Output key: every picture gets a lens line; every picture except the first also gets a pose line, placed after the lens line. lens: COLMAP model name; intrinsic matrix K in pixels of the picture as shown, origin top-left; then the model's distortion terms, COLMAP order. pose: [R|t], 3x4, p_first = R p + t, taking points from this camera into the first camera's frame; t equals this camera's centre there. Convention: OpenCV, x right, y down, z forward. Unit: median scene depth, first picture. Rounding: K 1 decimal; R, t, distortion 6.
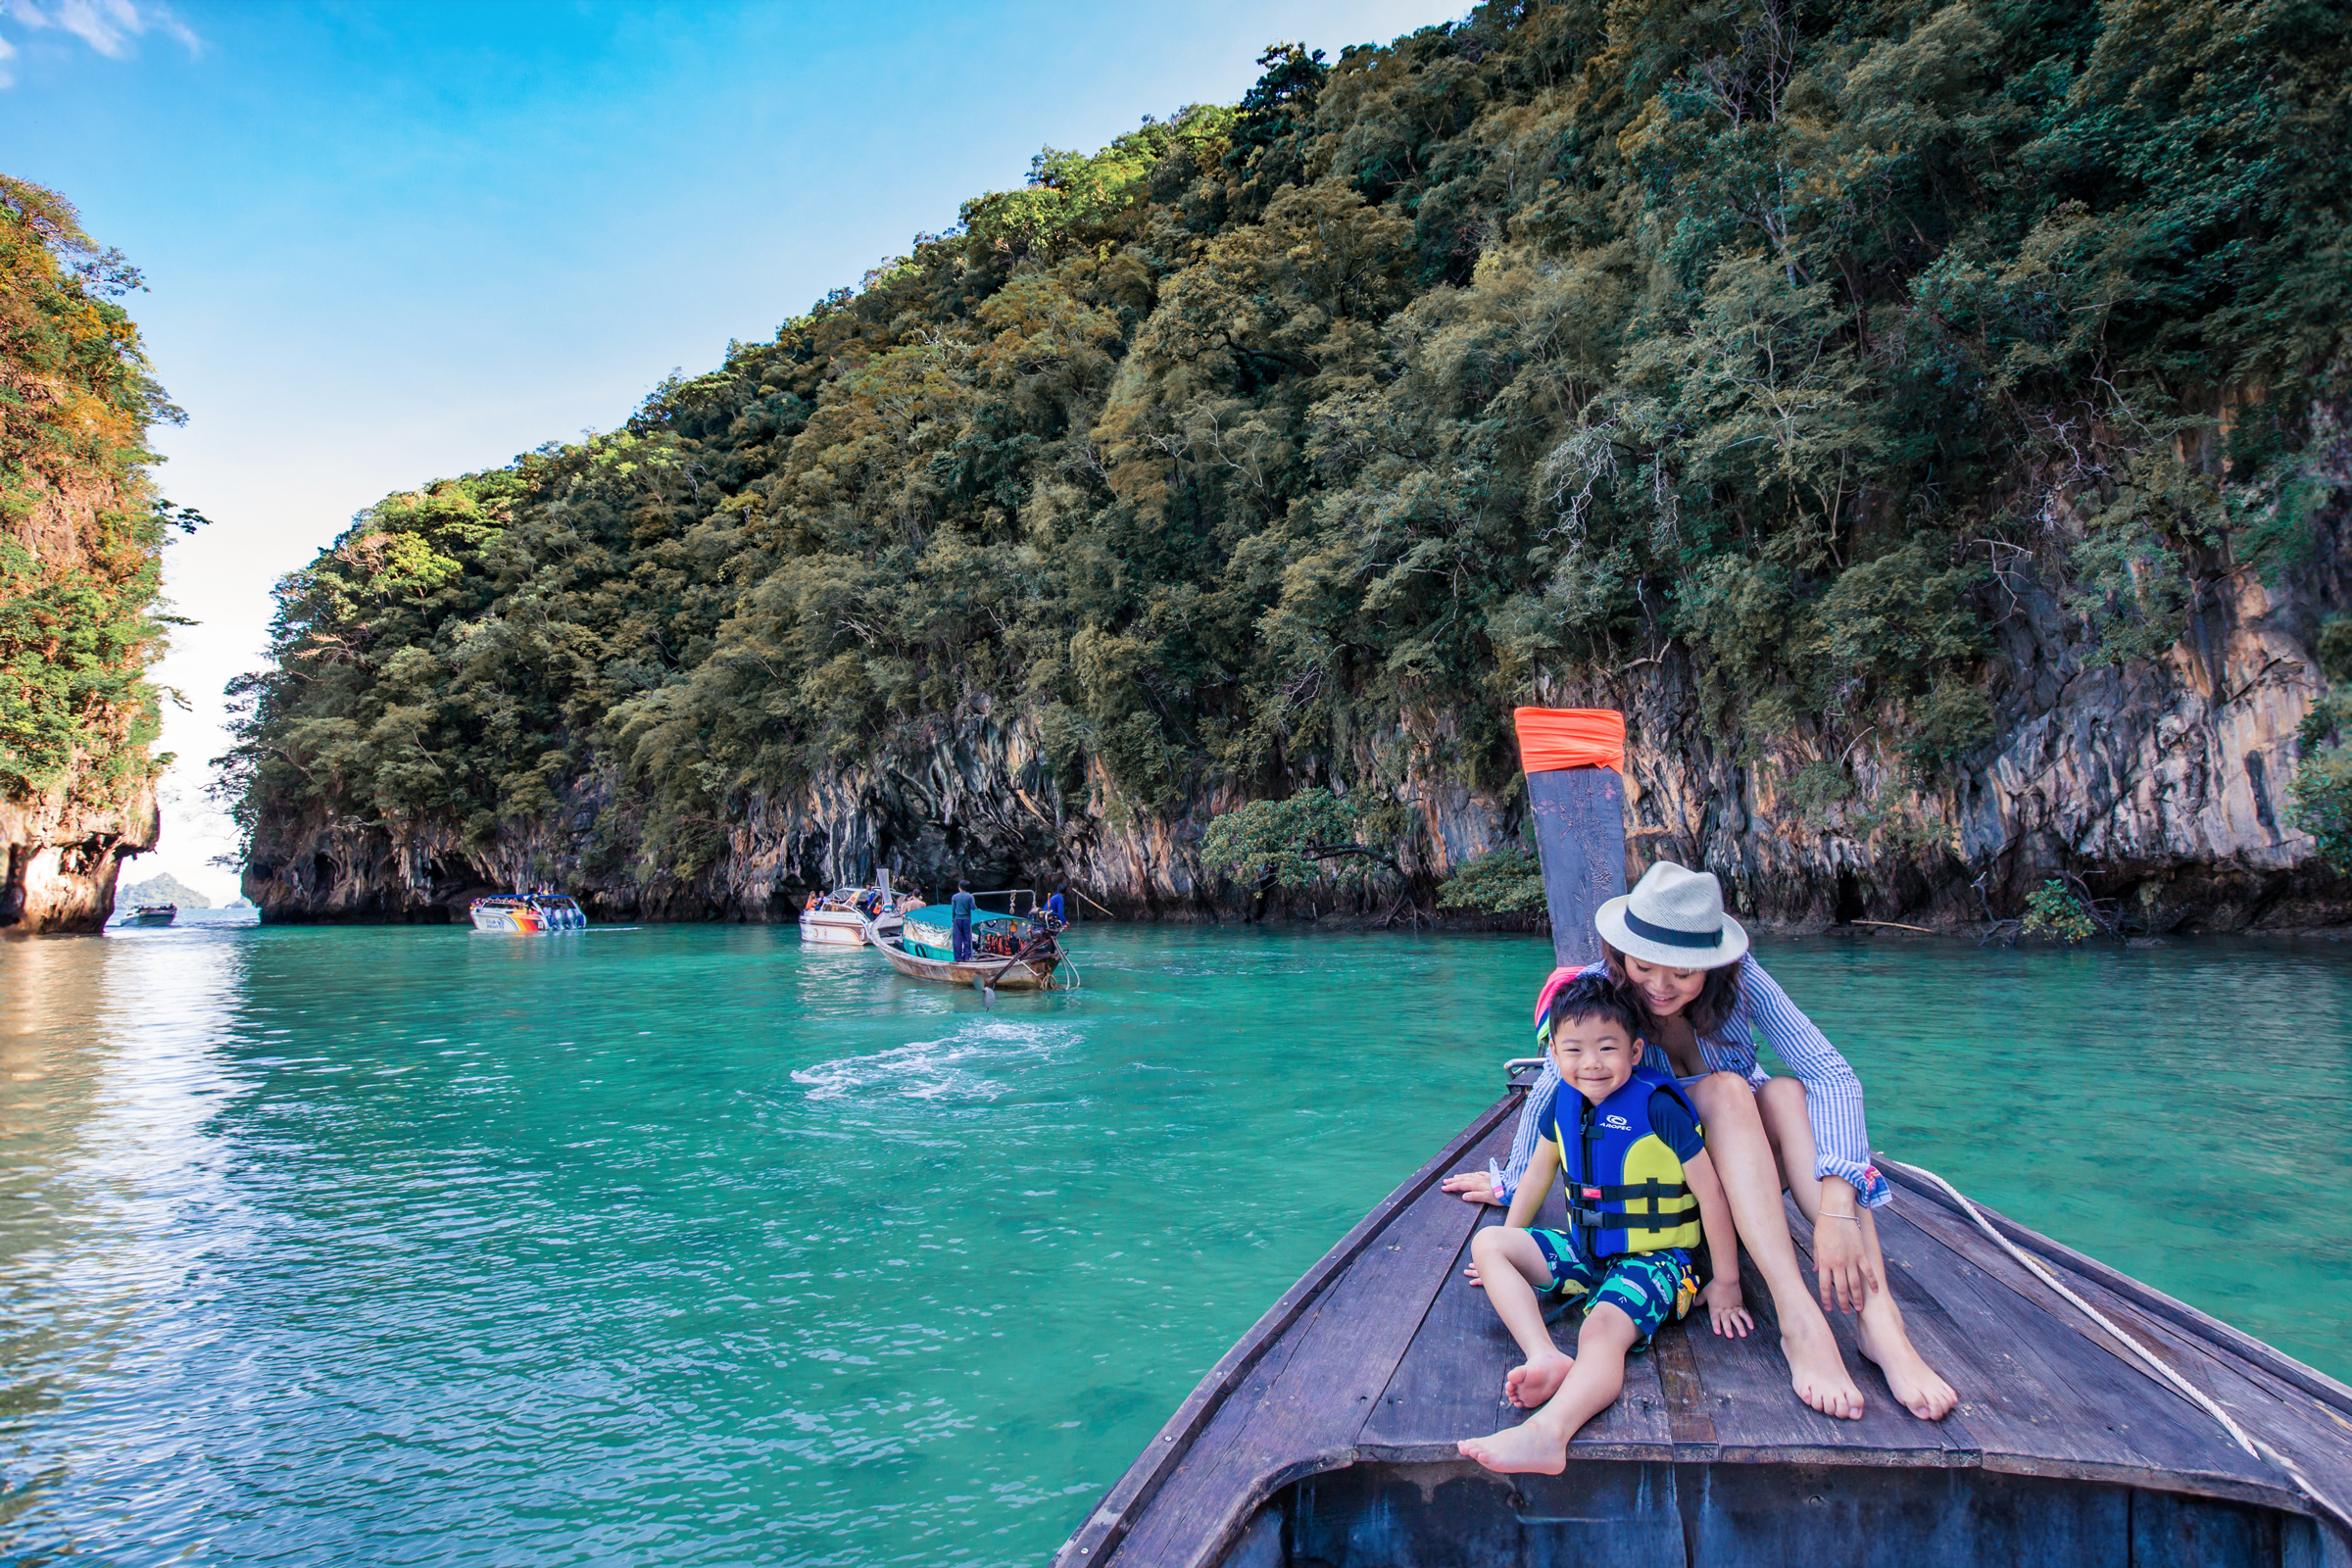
lens RADIAL K [[1197.6, 0, 1210.9], [0, 1197.6, 712.3], [0, 0, 1]] dist [-0.050023, 0.012515]
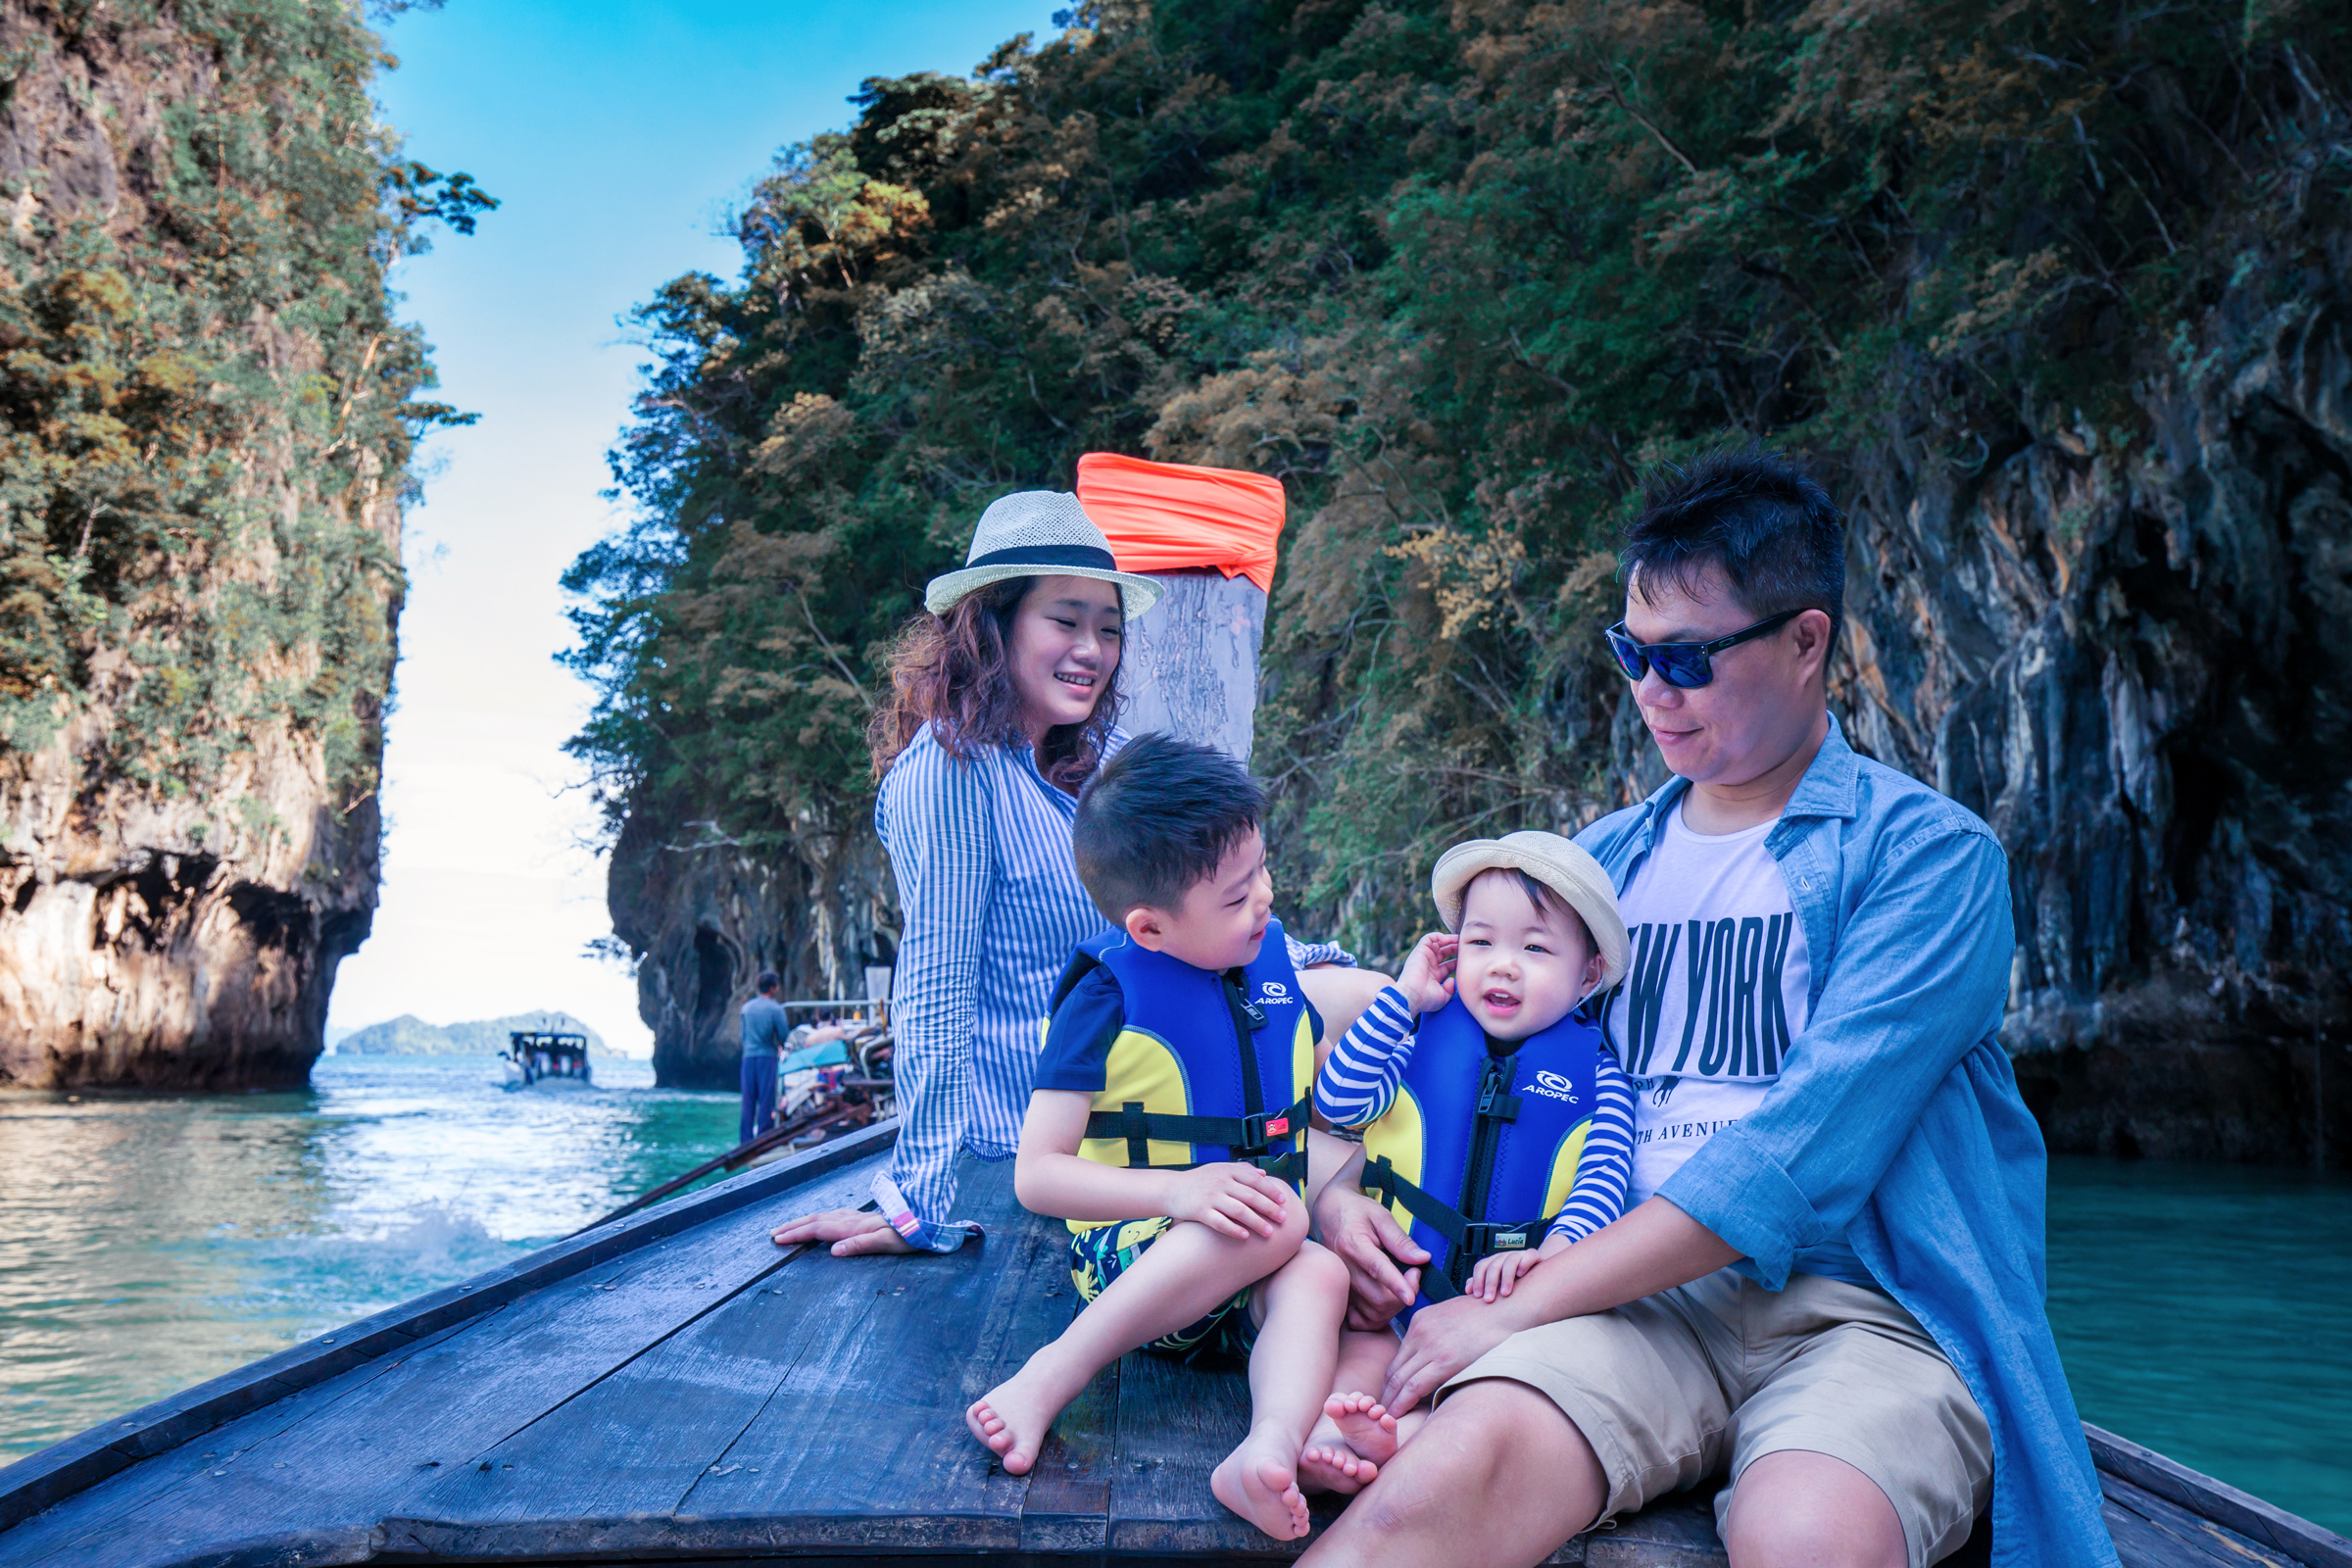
lens RADIAL K [[2544.2, 0, 1286.1], [0, 2544.2, 570.9], [0, 0, 1]] dist [0.045239, 0.006072]
pose [[0.871955, -0.052524, -0.486760, -0.141805], [0.030778, 0.998143, -0.052570, 0.065496], [0.488617, 0.030858, 0.871953, 0.384941]]
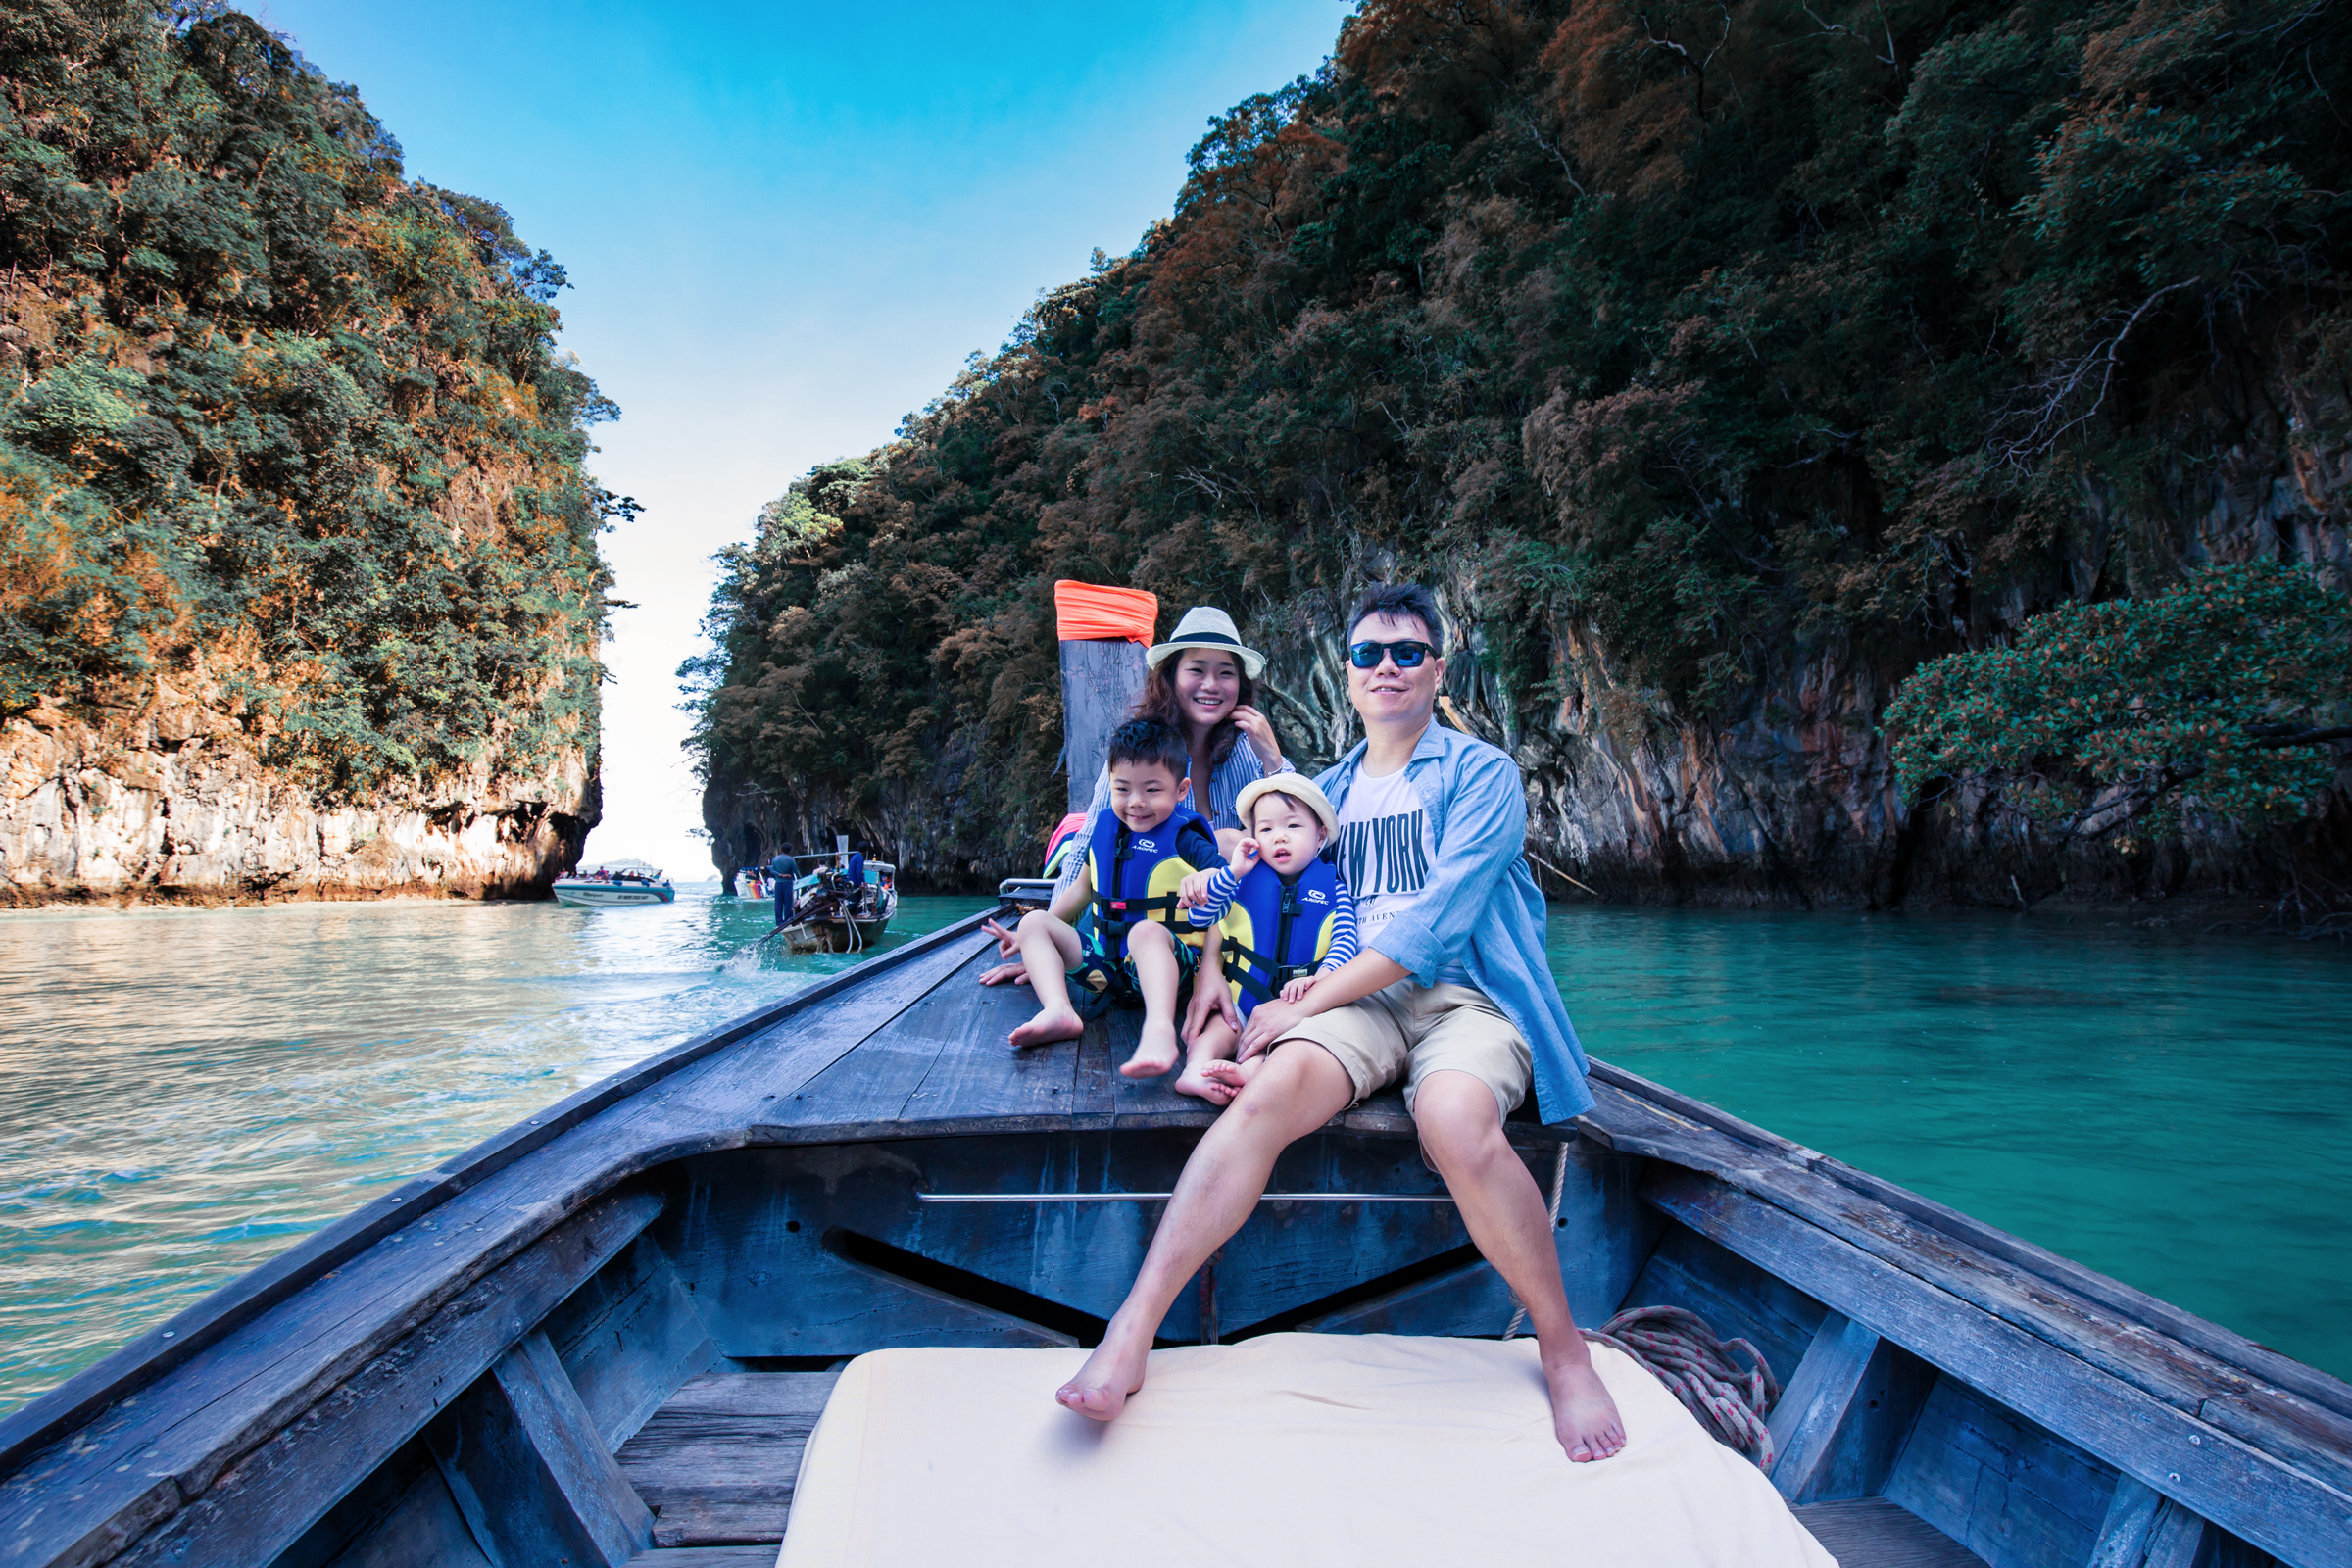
lens RADIAL K [[1197.6, 0, 1210.9], [0, 1197.6, 712.3], [0, 0, 1]] dist [-0.050023, 0.012515]
pose [[0.940806, -0.035550, -0.337077, -0.040170], [0.042660, 0.998996, 0.013706, 0.038257], [0.336251, -0.027274, 0.941377, 0.230911]]
